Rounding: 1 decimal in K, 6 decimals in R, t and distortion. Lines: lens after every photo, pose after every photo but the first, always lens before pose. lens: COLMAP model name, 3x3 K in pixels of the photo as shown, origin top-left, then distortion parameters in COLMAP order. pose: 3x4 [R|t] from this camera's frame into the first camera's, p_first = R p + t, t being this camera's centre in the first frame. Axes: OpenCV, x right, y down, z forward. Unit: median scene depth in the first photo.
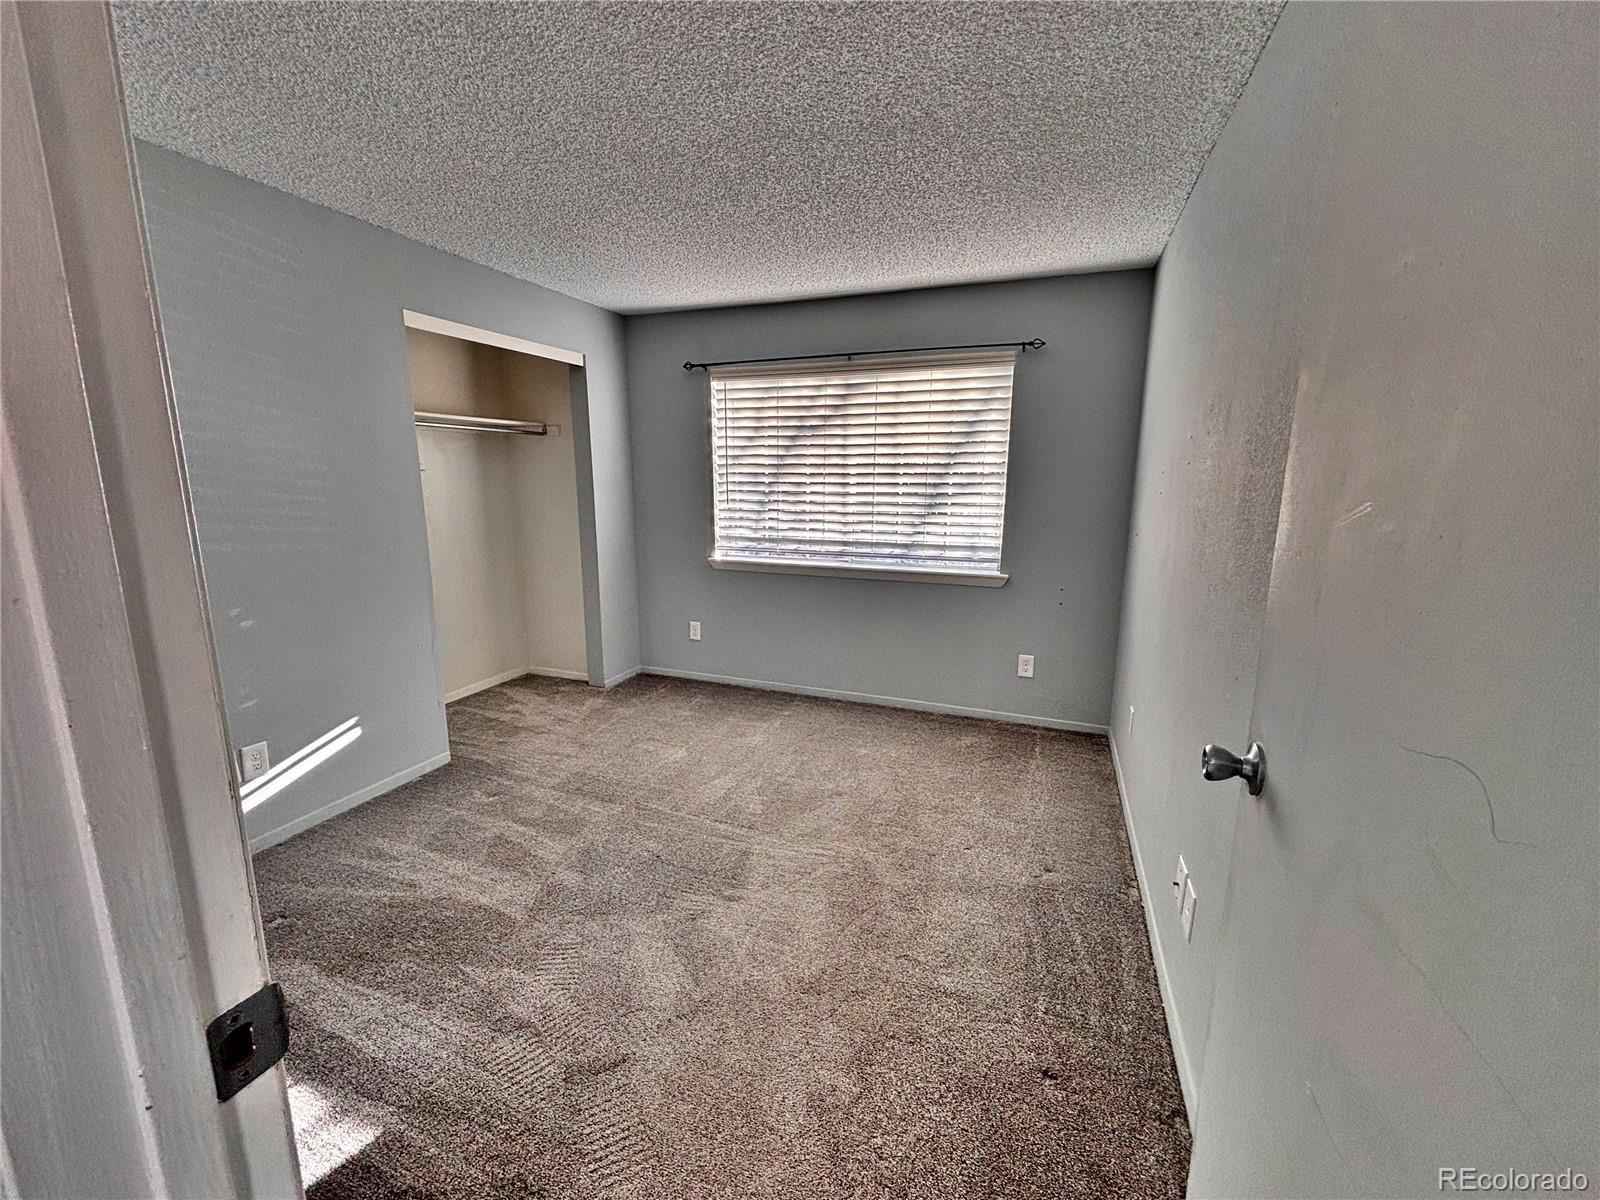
lens RADIAL K [[655.9, 0, 800.0], [0, 655.9, 600.0], [0, 0, 1]] dist [0.000274, -0.000232]
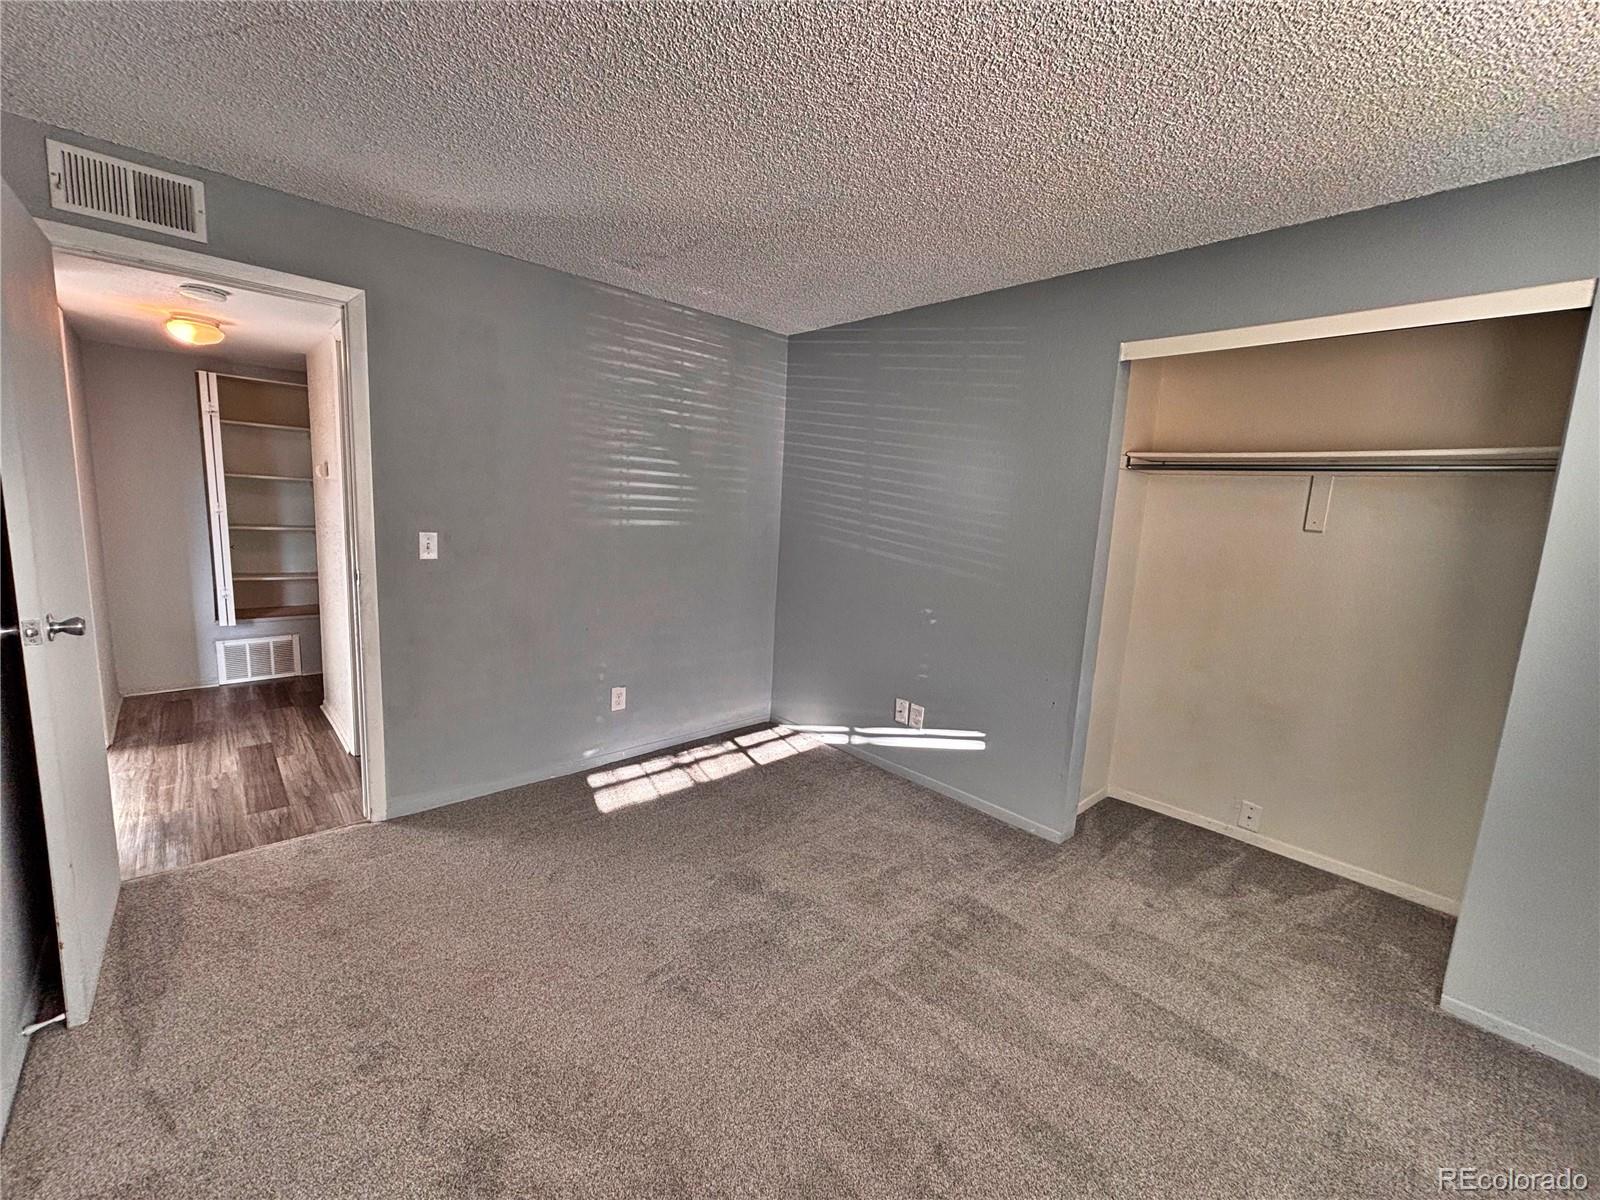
lens RADIAL K [[651.4, 0, 807.2], [0, 651.4, 600.2], [0, 0, 1]] dist [-0.002510, 0.000022]
pose [[-0.436013, 0.097973, -0.894591, 0.424129], [-0.227943, 0.949619, 0.215096, -0.205242], [0.870594, 0.297701, -0.391714, 1.095813]]
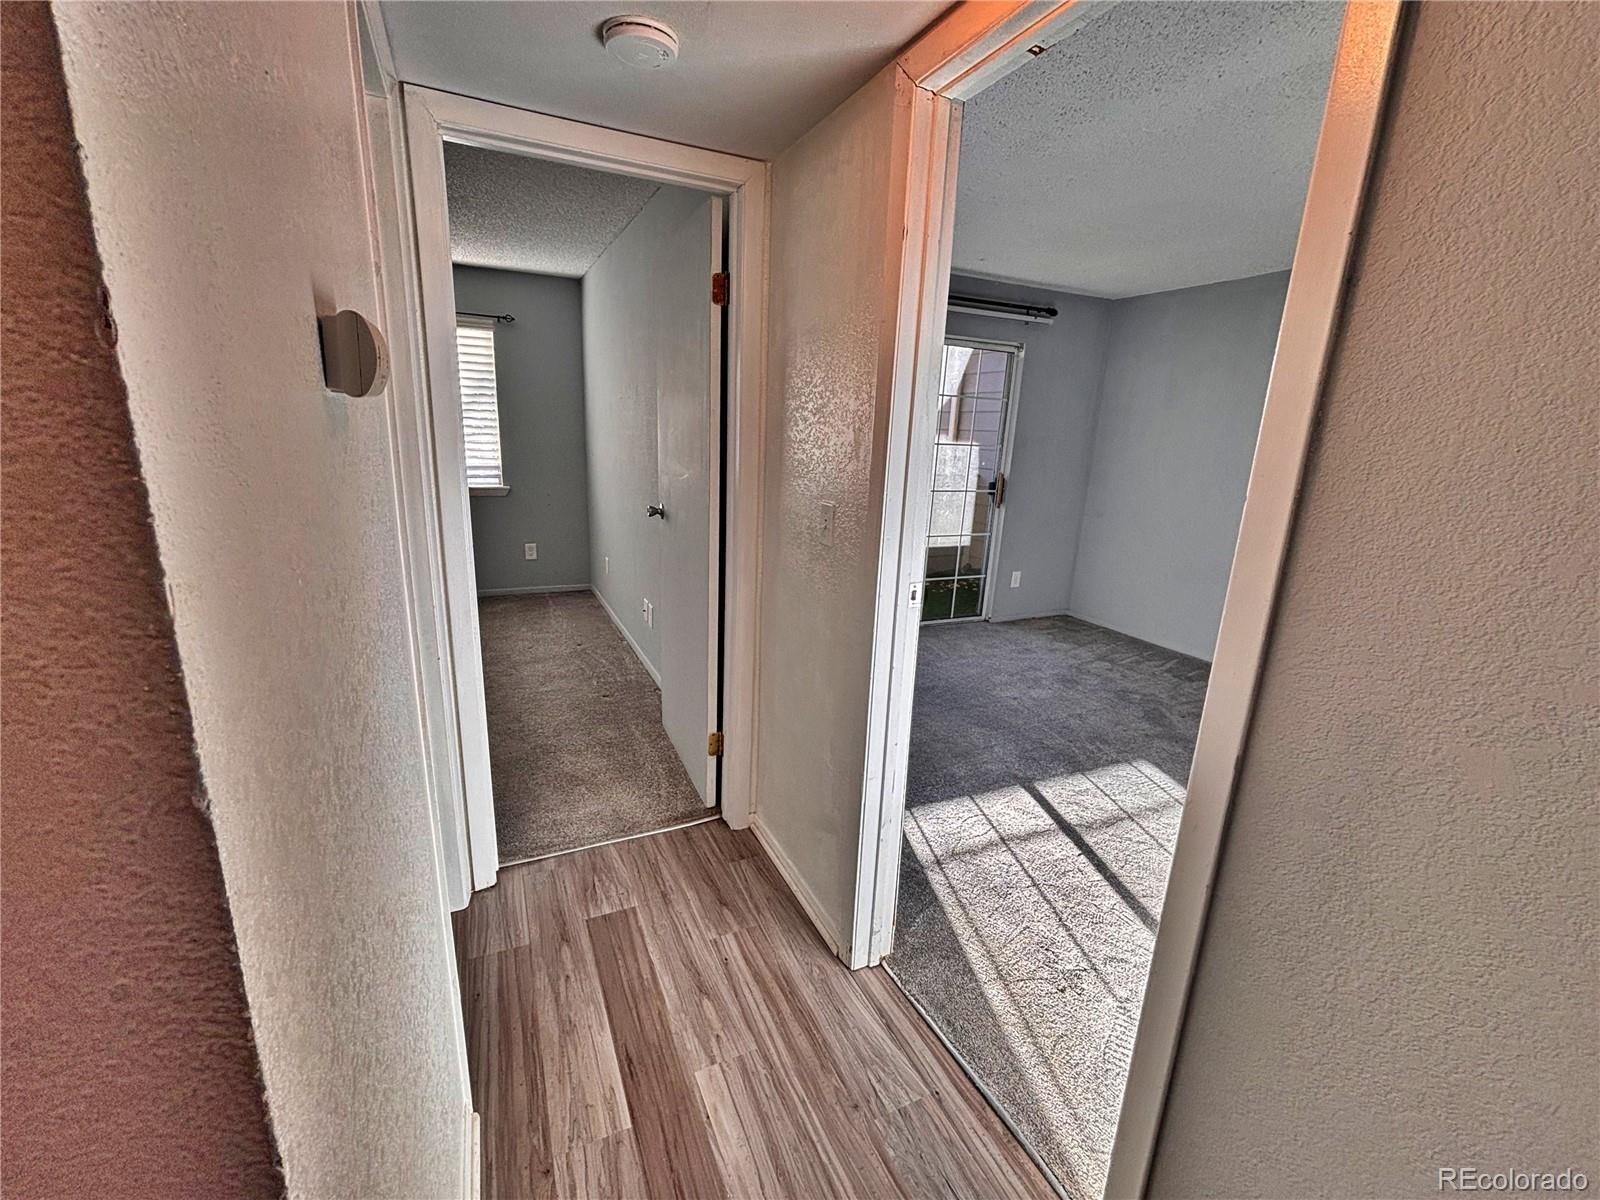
lens RADIAL K [[655.9, 0, 800.0], [0, 655.9, 600.0], [0, 0, 1]] dist [0.000274, -0.000232]
pose [[0.687093, -0.160439, 0.708634, -0.399815], [0.097640, 0.986858, 0.128758, 0.114306], [-0.719978, -0.019278, 0.693729, -0.580193]]
